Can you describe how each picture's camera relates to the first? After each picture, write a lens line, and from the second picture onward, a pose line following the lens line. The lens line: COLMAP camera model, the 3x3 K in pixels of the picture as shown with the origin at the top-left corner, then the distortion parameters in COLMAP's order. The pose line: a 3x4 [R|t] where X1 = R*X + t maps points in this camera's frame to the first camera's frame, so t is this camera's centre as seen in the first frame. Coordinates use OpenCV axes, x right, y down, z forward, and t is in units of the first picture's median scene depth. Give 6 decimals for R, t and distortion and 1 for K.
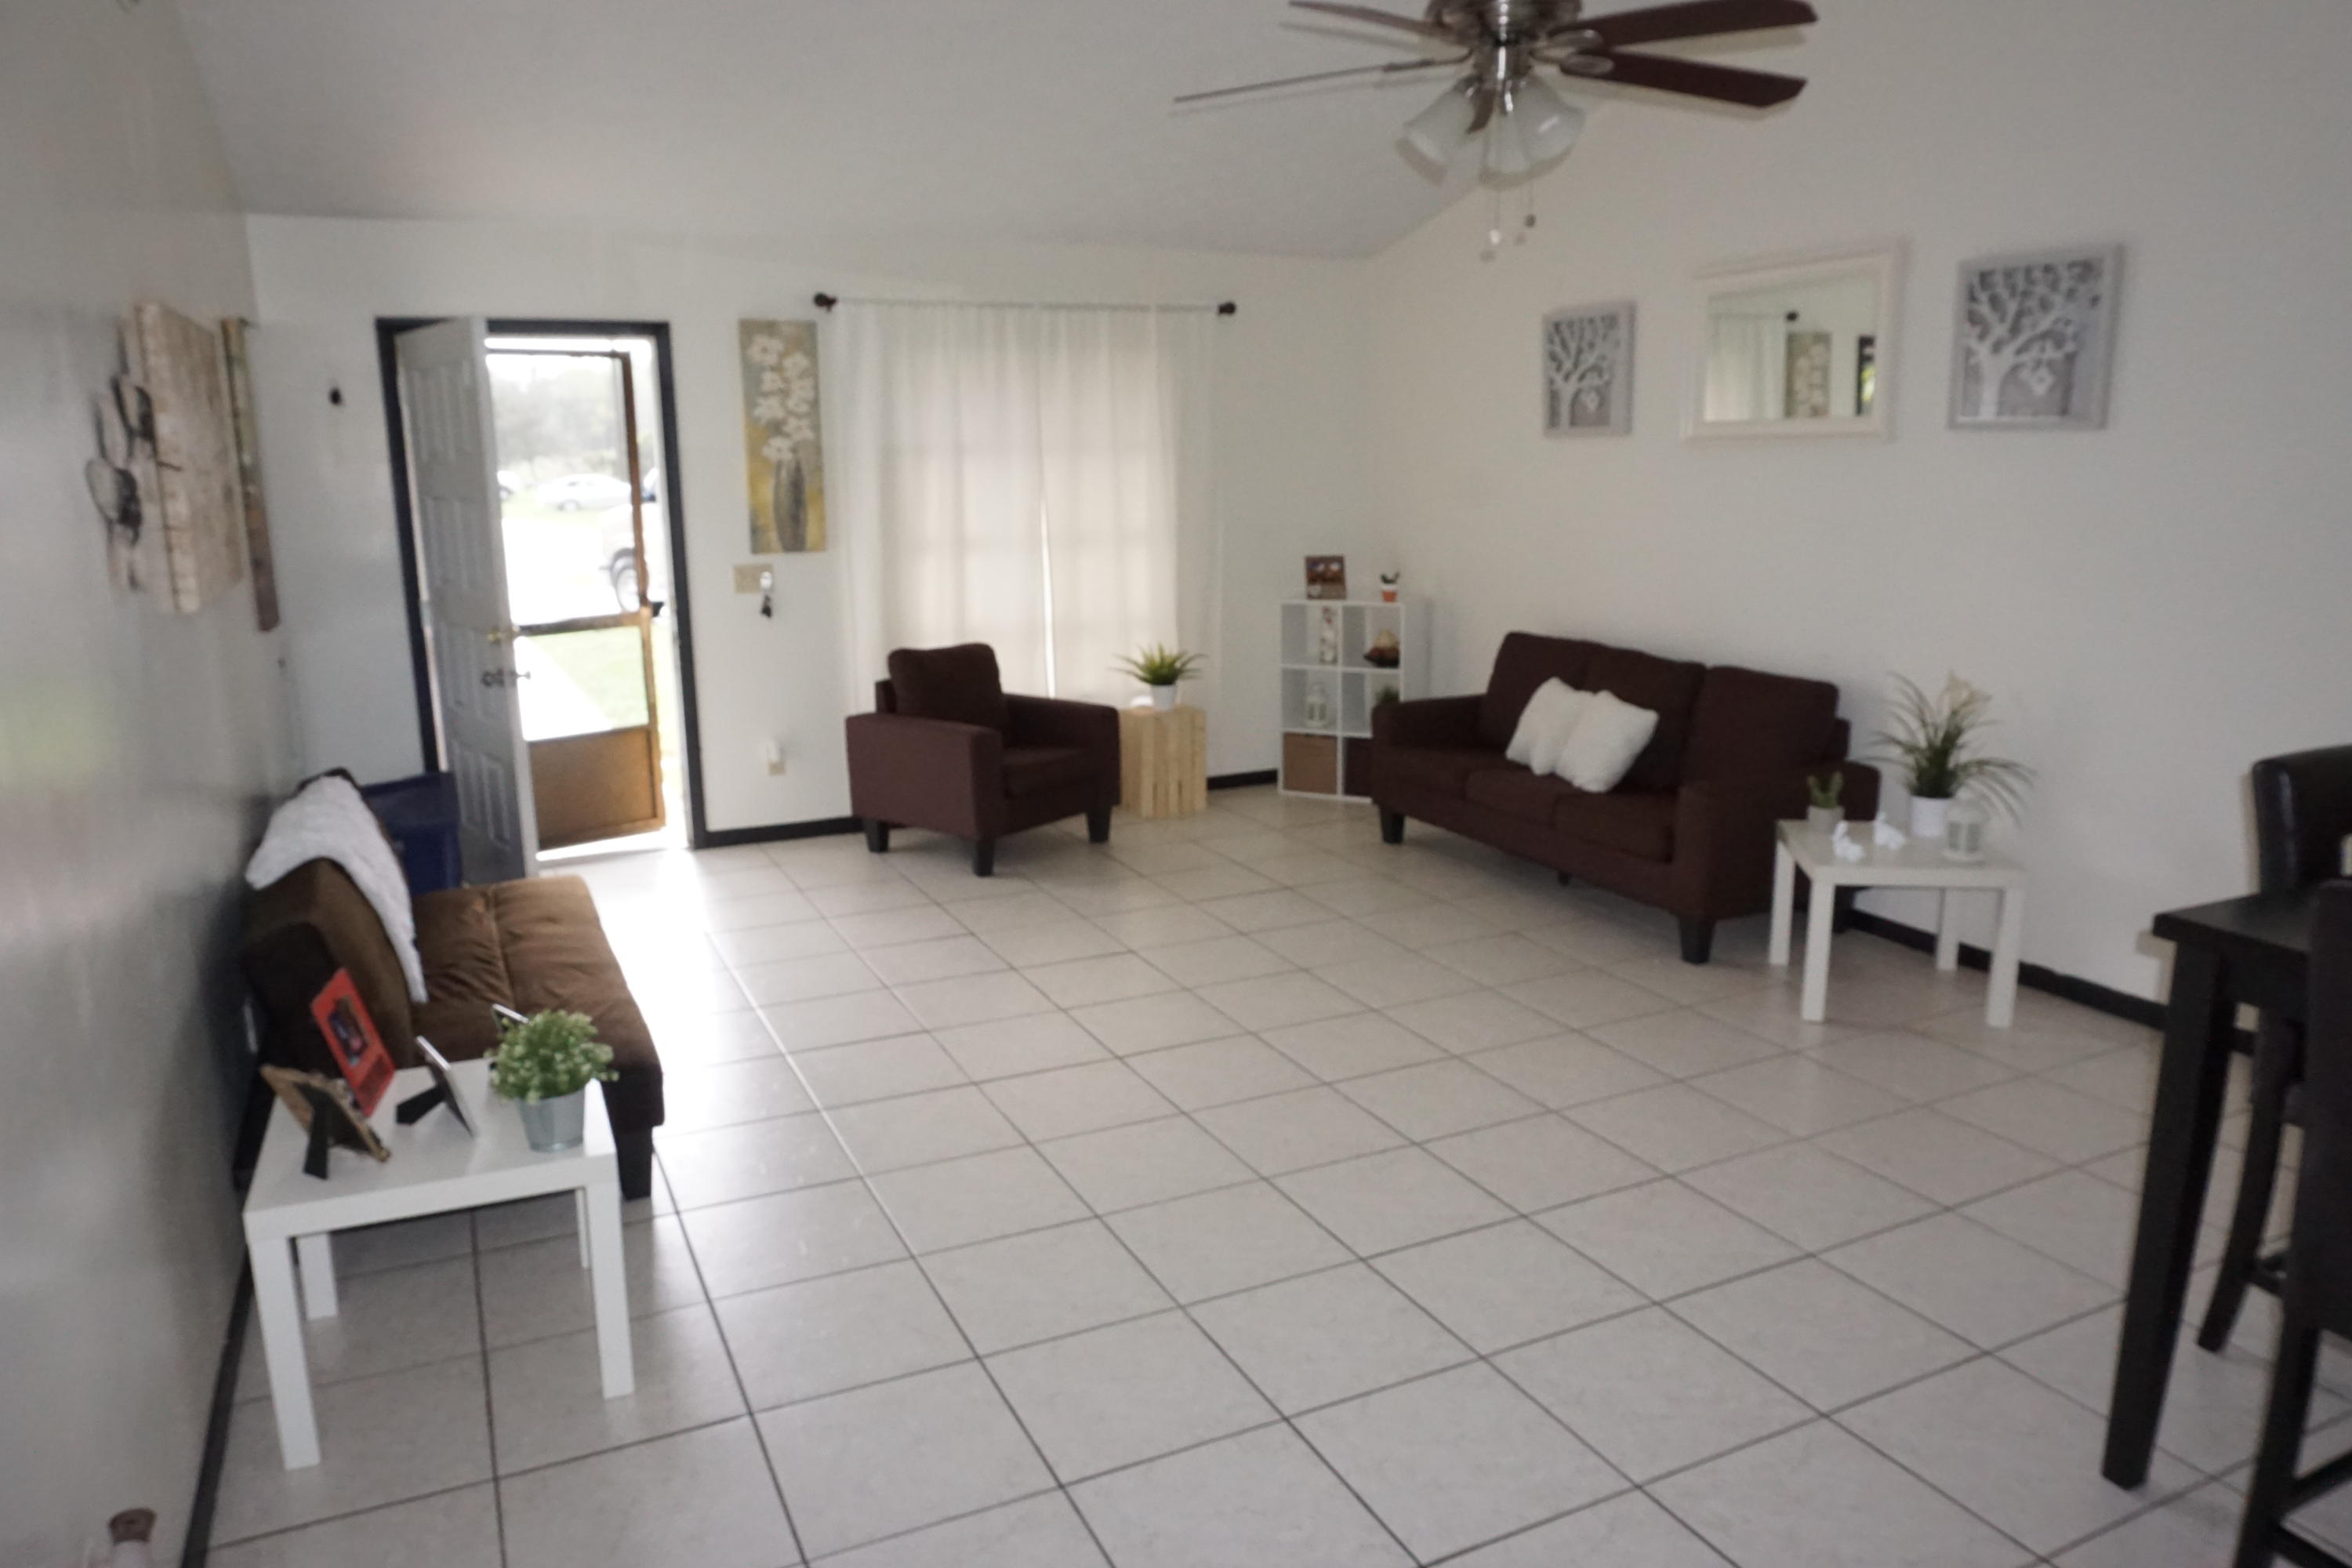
lens RADIAL K [[1564.4, 0, 1182.7], [0, 1564.4, 778.4], [0, 0, 1]] dist [-0.049674, 0.017595]
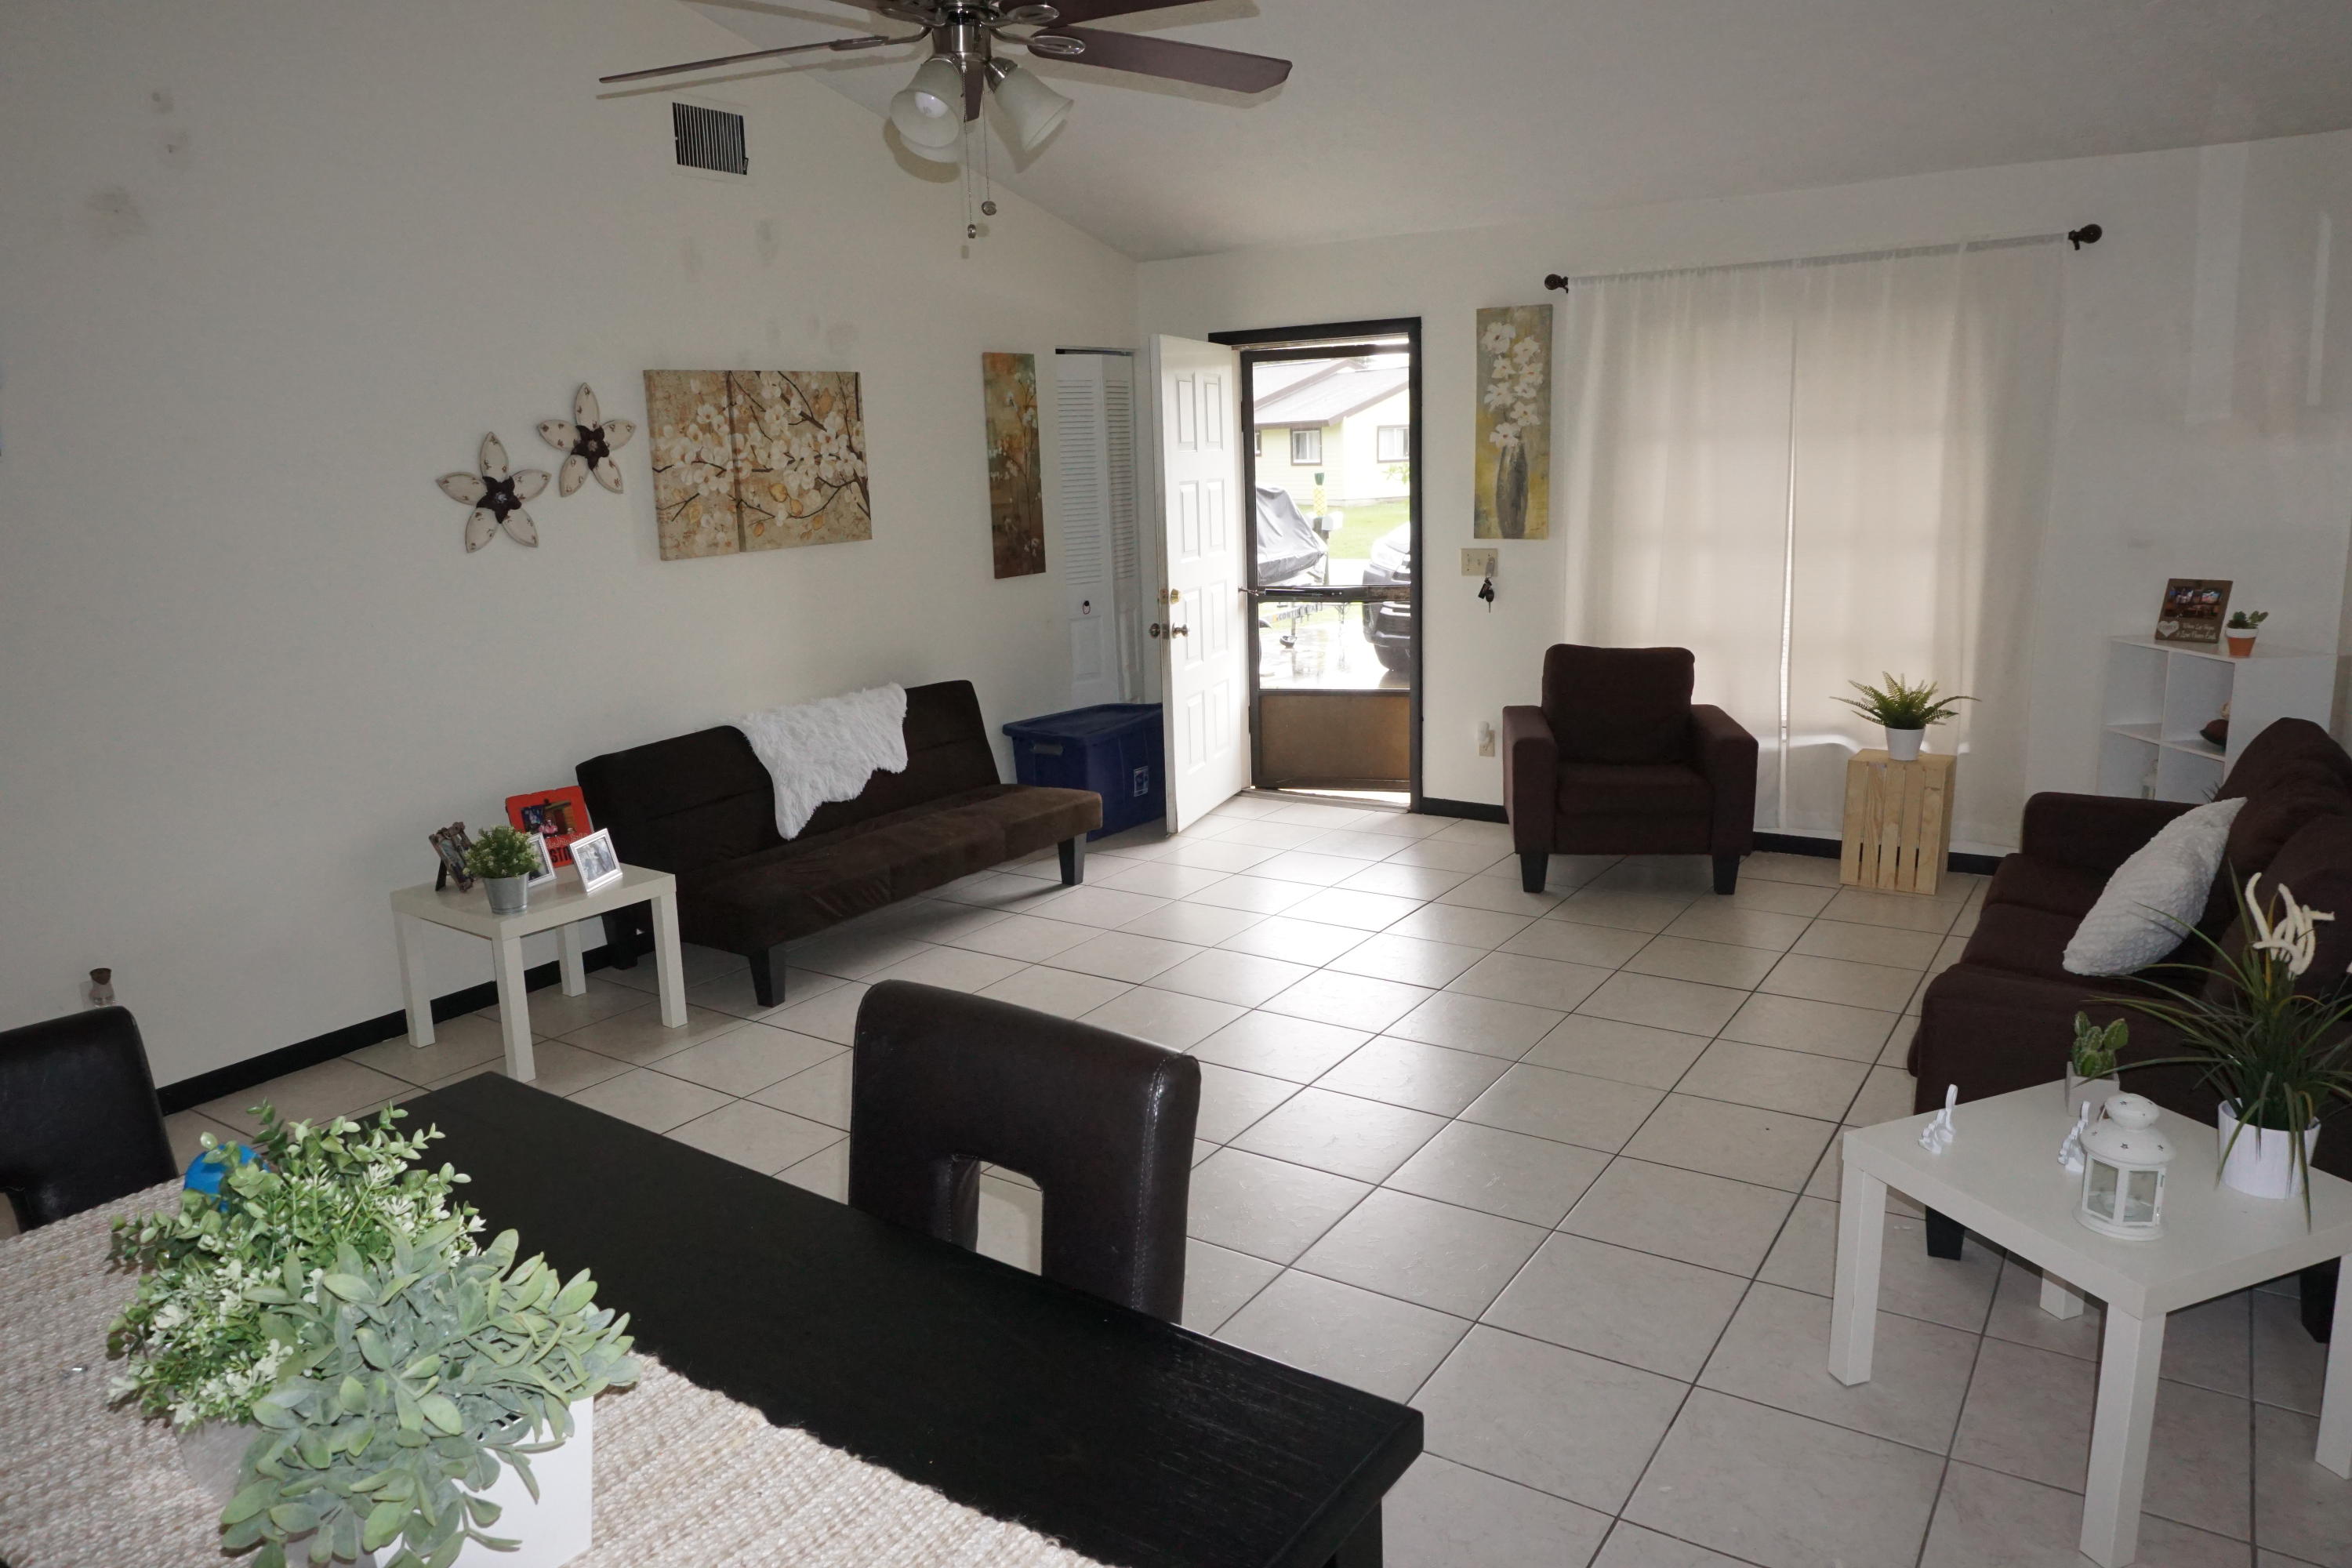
lens RADIAL K [[1564.4, 0, 1183.9], [0, 1564.4, 789.5], [0, 0, 1]] dist [-0.049674, 0.017595]
pose [[0.507614, 0.178327, -0.842928, 0.521735], [-0.151134, 0.981606, 0.116652, -0.072153], [0.848226, 0.068181, 0.525228, 0.307772]]
